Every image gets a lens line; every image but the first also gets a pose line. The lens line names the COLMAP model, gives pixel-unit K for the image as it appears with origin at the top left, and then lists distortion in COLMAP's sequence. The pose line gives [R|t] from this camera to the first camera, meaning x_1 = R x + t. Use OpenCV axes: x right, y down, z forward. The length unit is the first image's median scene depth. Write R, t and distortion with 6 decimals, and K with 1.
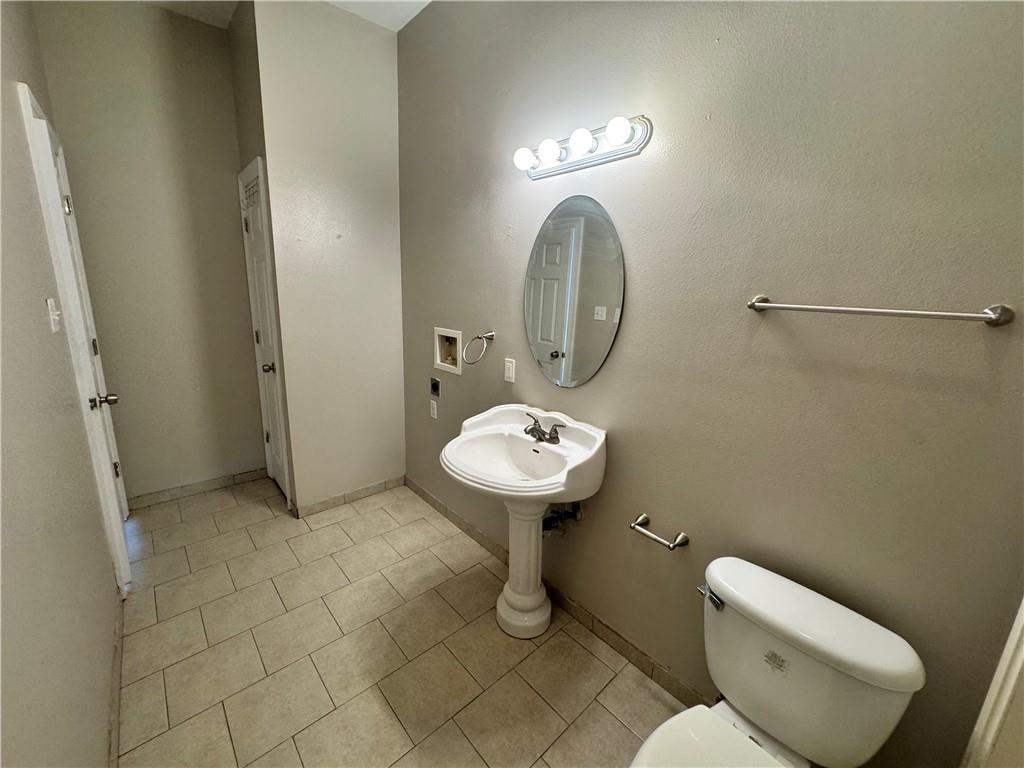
lens RADIAL K [[410.9, 0, 511.8], [0, 410.9, 383.4], [0, 0, 1]] dist [-0.002473, -0.000329]
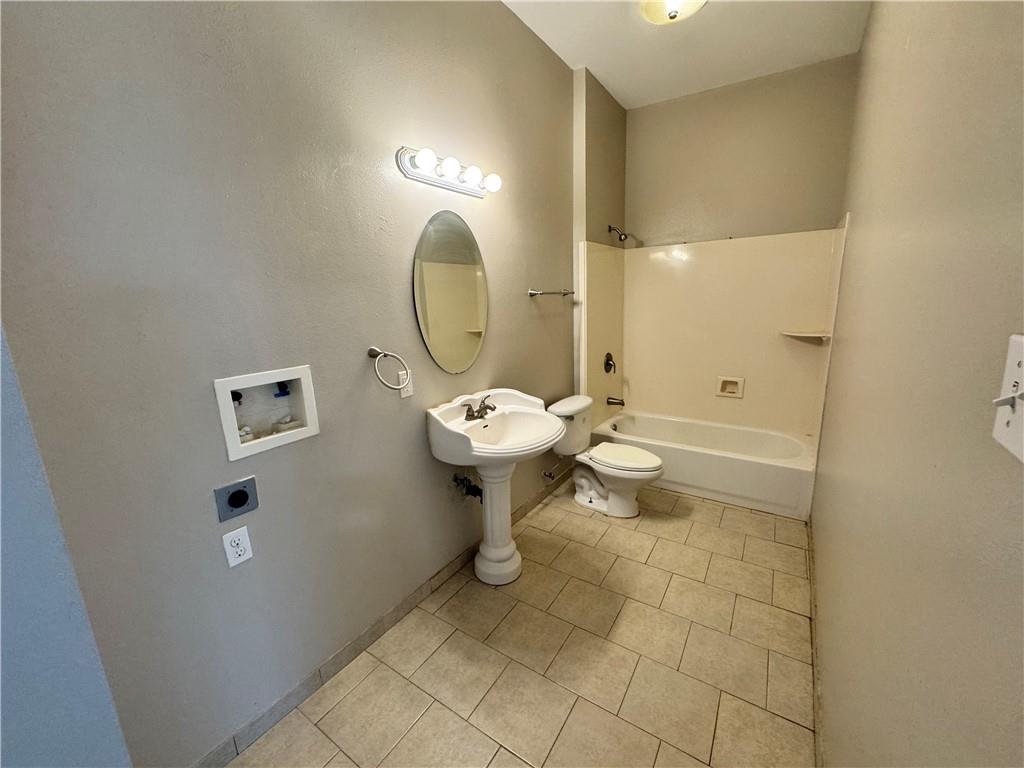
lens RADIAL K [[410.9, 0, 513.6], [0, 410.9, 383.3], [0, 0, 1]] dist [-0.002473, -0.000329]
pose [[-0.254120, -0.227417, 0.940056, -0.991876], [0.238933, 0.927075, 0.288866, -0.258389], [-0.937195, 0.298017, -0.181251, 1.049477]]
